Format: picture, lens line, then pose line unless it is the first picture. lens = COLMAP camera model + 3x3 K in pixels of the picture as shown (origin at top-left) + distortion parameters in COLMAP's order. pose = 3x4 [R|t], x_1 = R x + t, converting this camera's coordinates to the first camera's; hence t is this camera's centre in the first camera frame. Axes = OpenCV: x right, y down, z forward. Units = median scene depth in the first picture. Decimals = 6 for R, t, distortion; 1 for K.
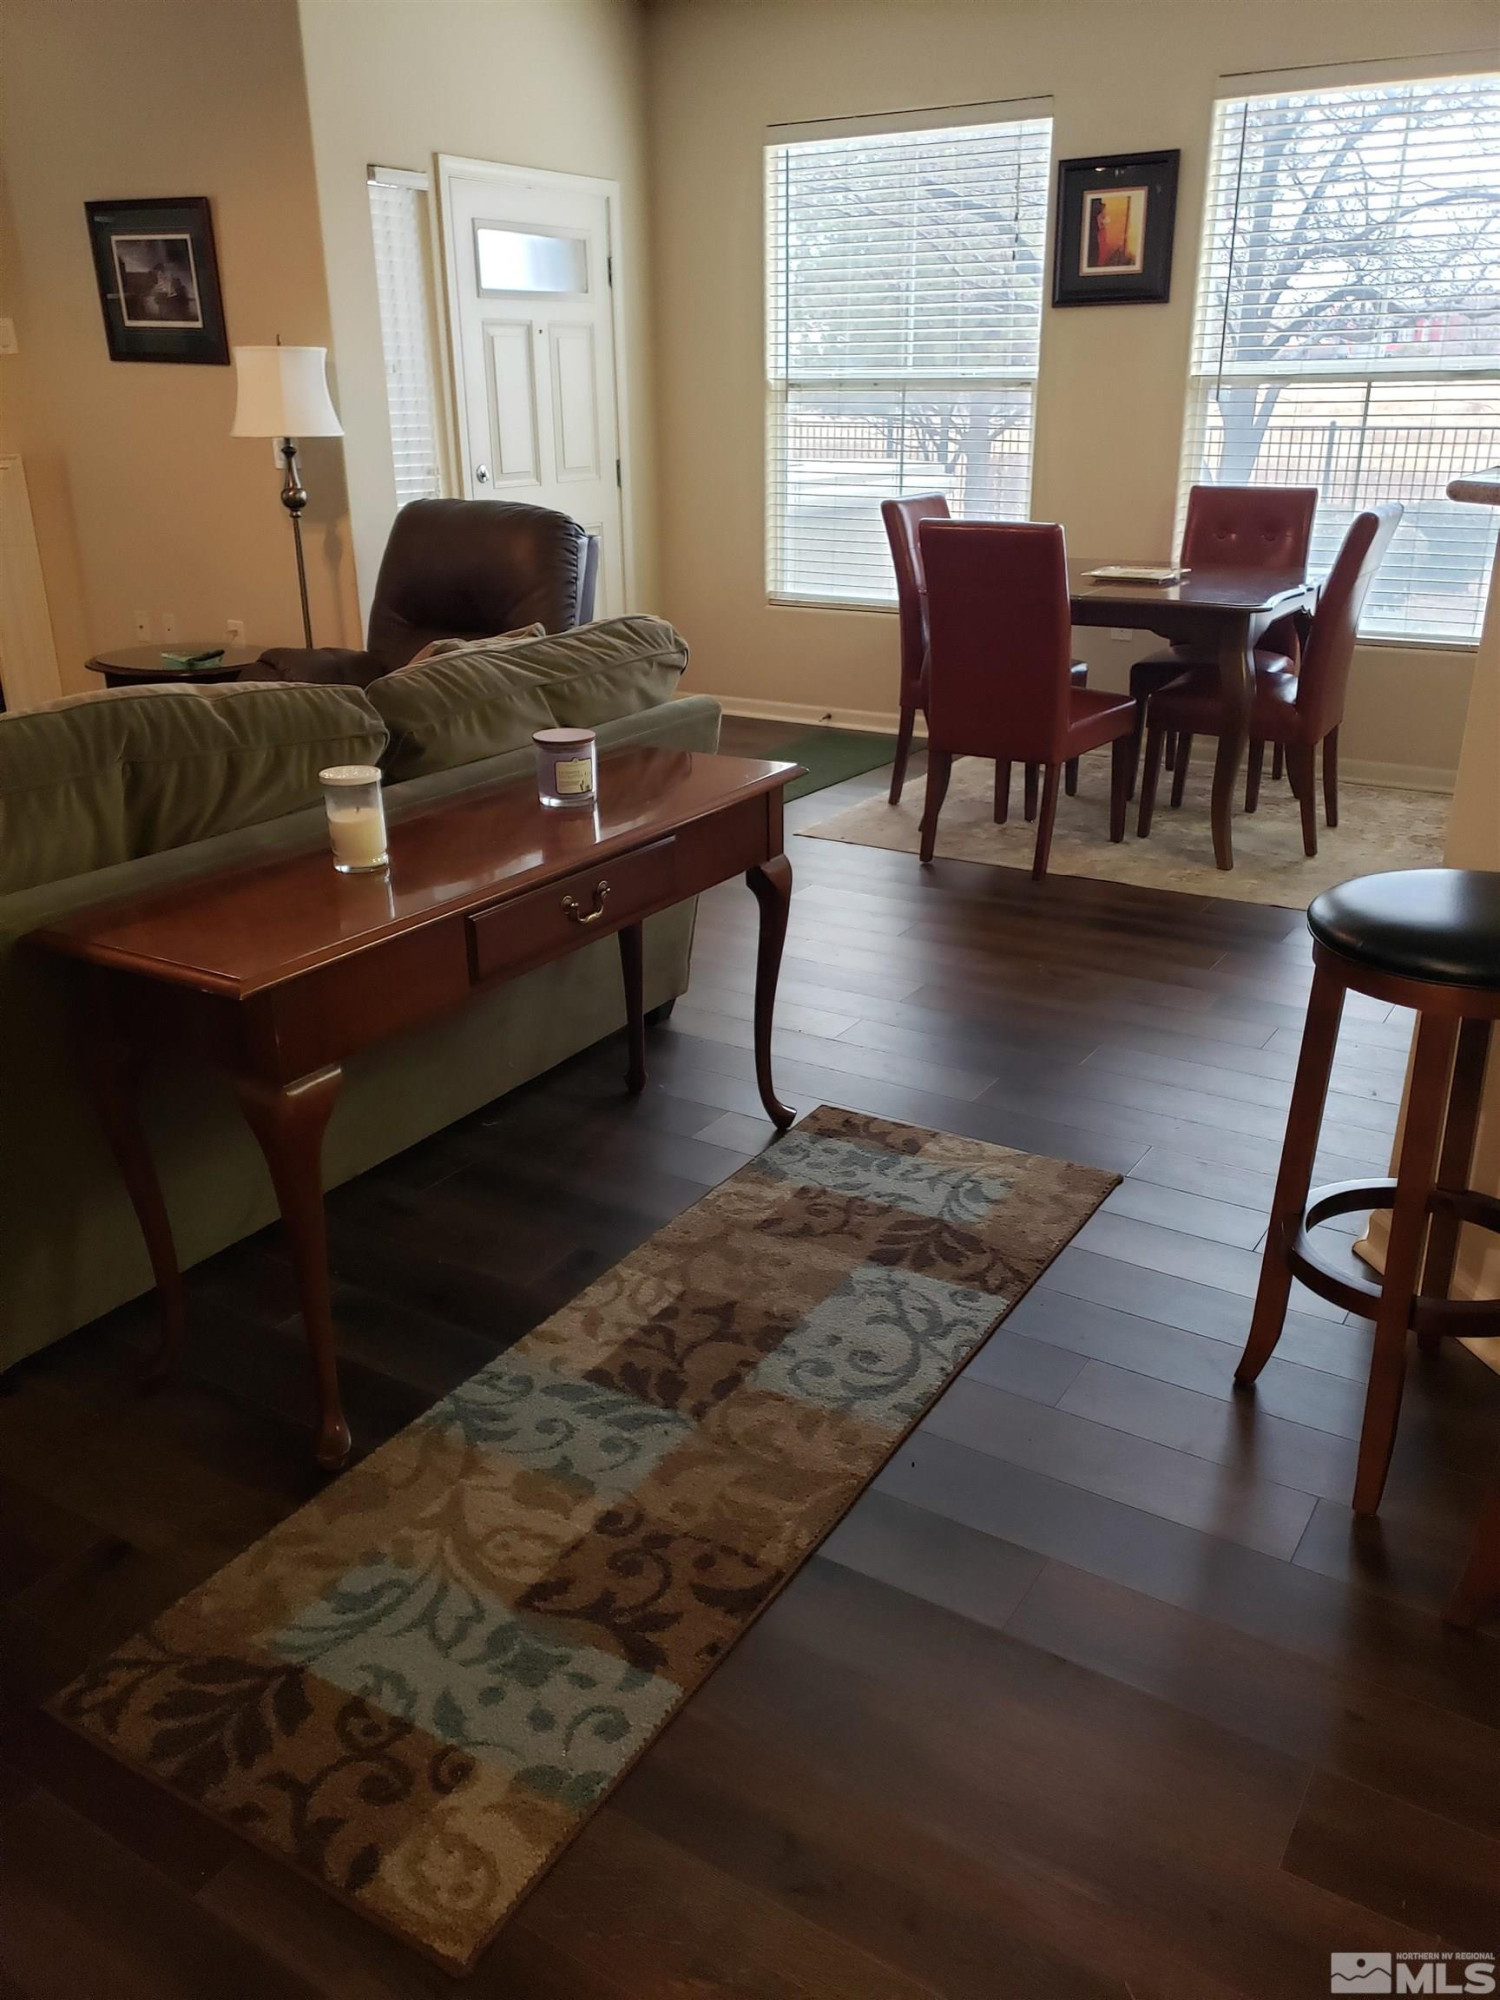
lens RADIAL K [[1478.0, 0, 750.0], [0, 1478.0, 1000.0], [0, 0, 1]] dist [0.081337, -0.170347]
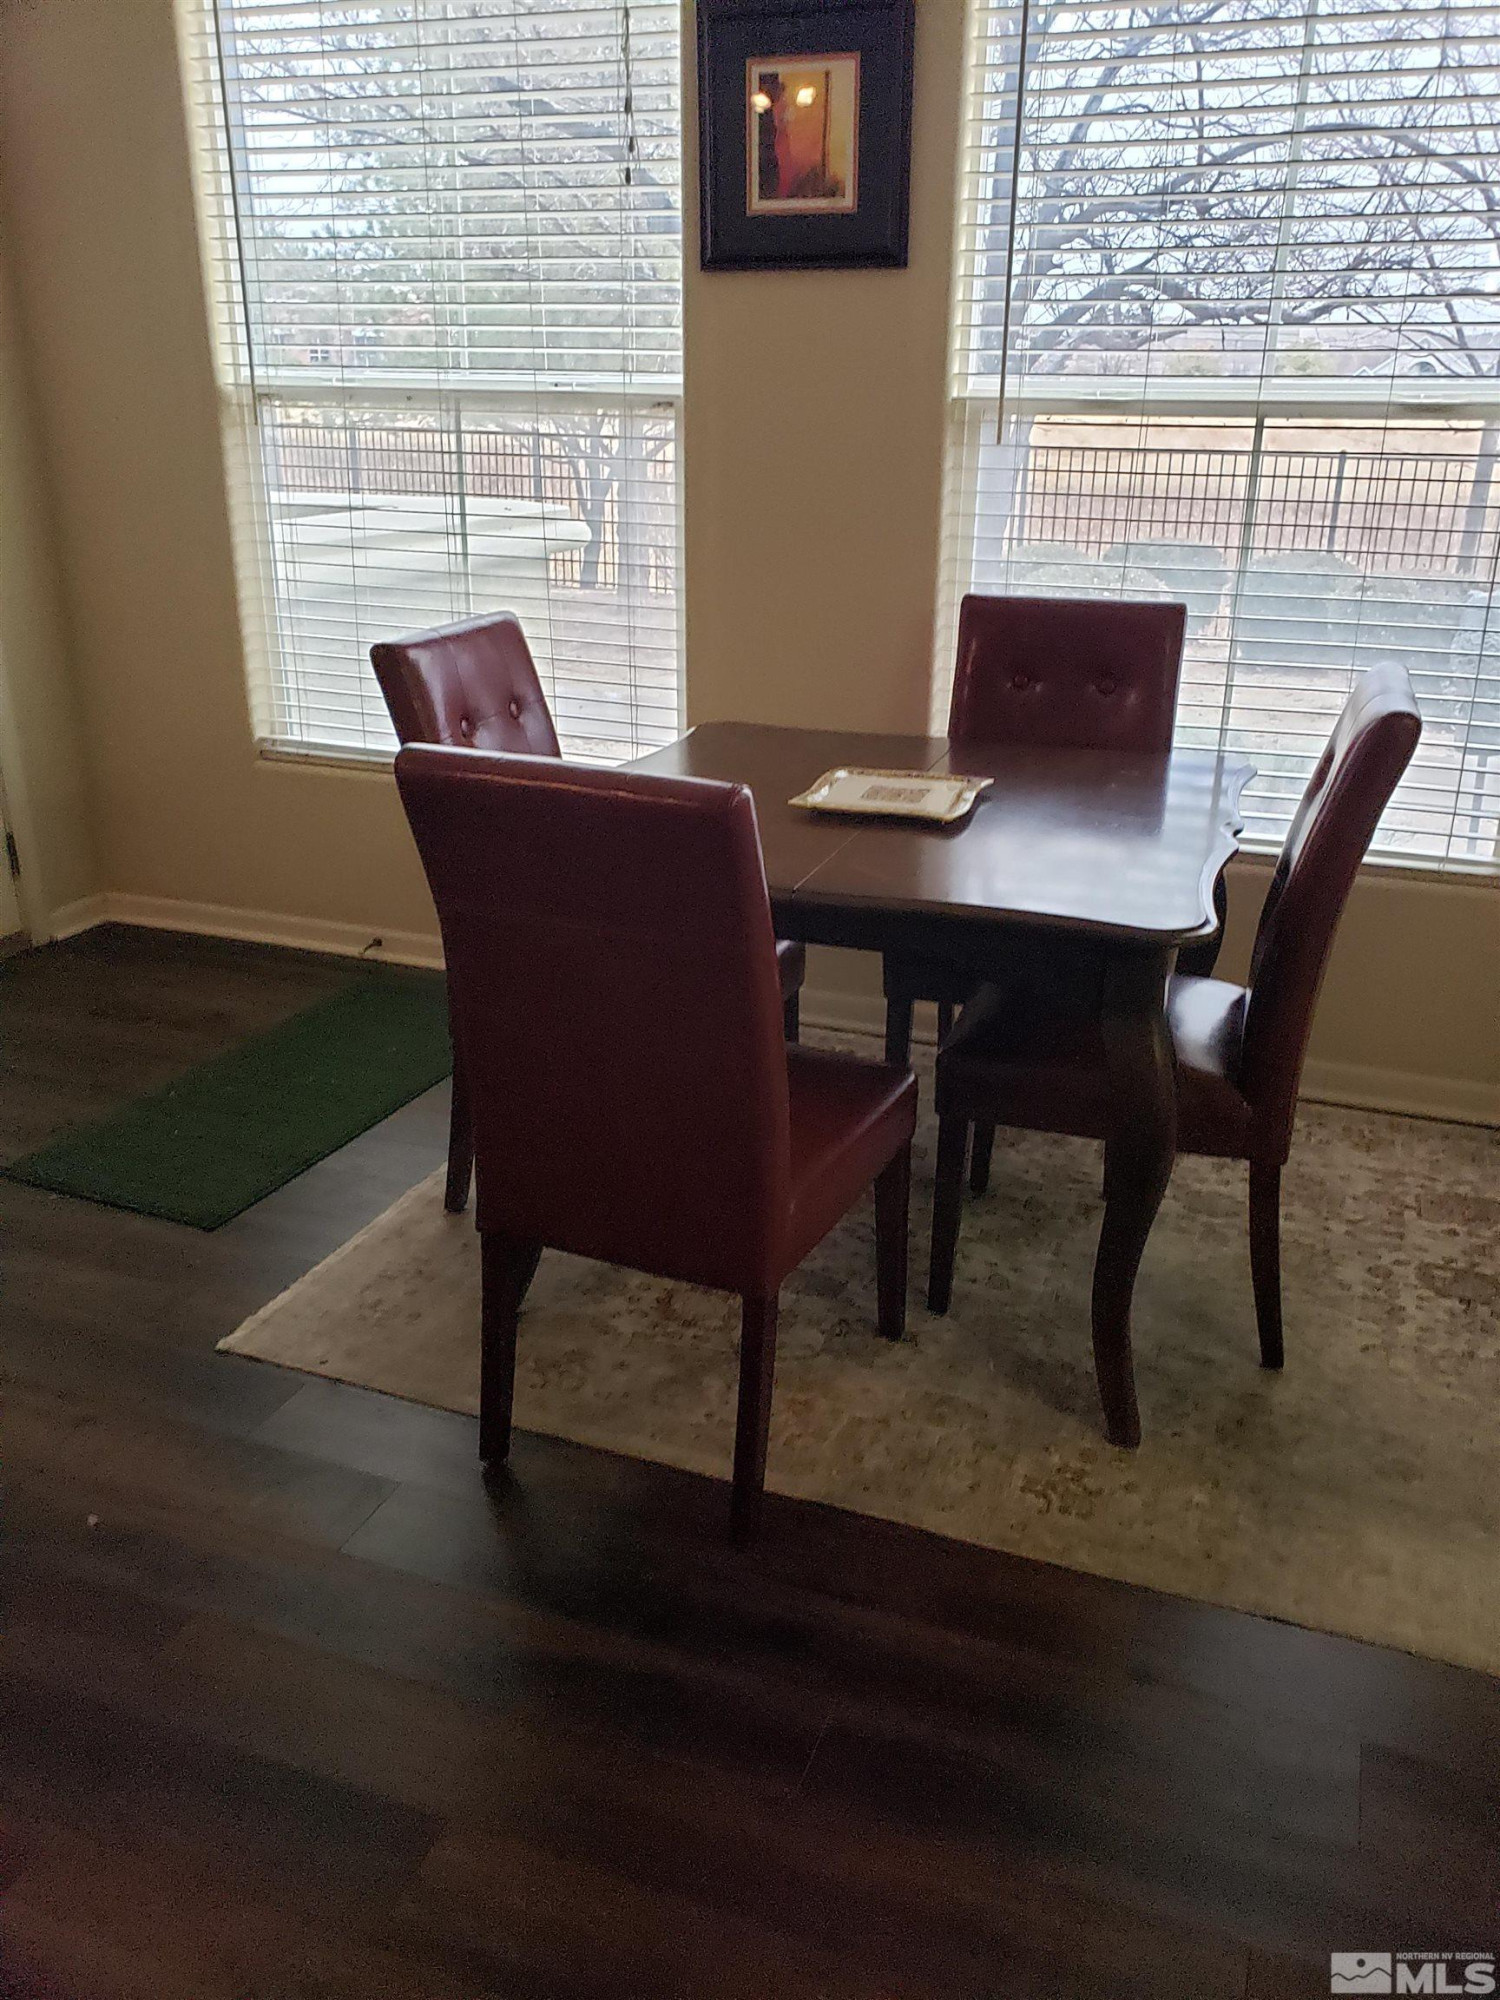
lens RADIAL K [[1549.7, 0, 745.3], [0, 1549.7, 986.0], [0, 0, 1]] dist [0.014494, 0.001689]
pose [[0.979355, -0.052318, 0.195262, 0.093859], [0.057191, 0.998175, -0.019395, -0.190614], [-0.193890, 0.030162, 0.980559, 0.447833]]
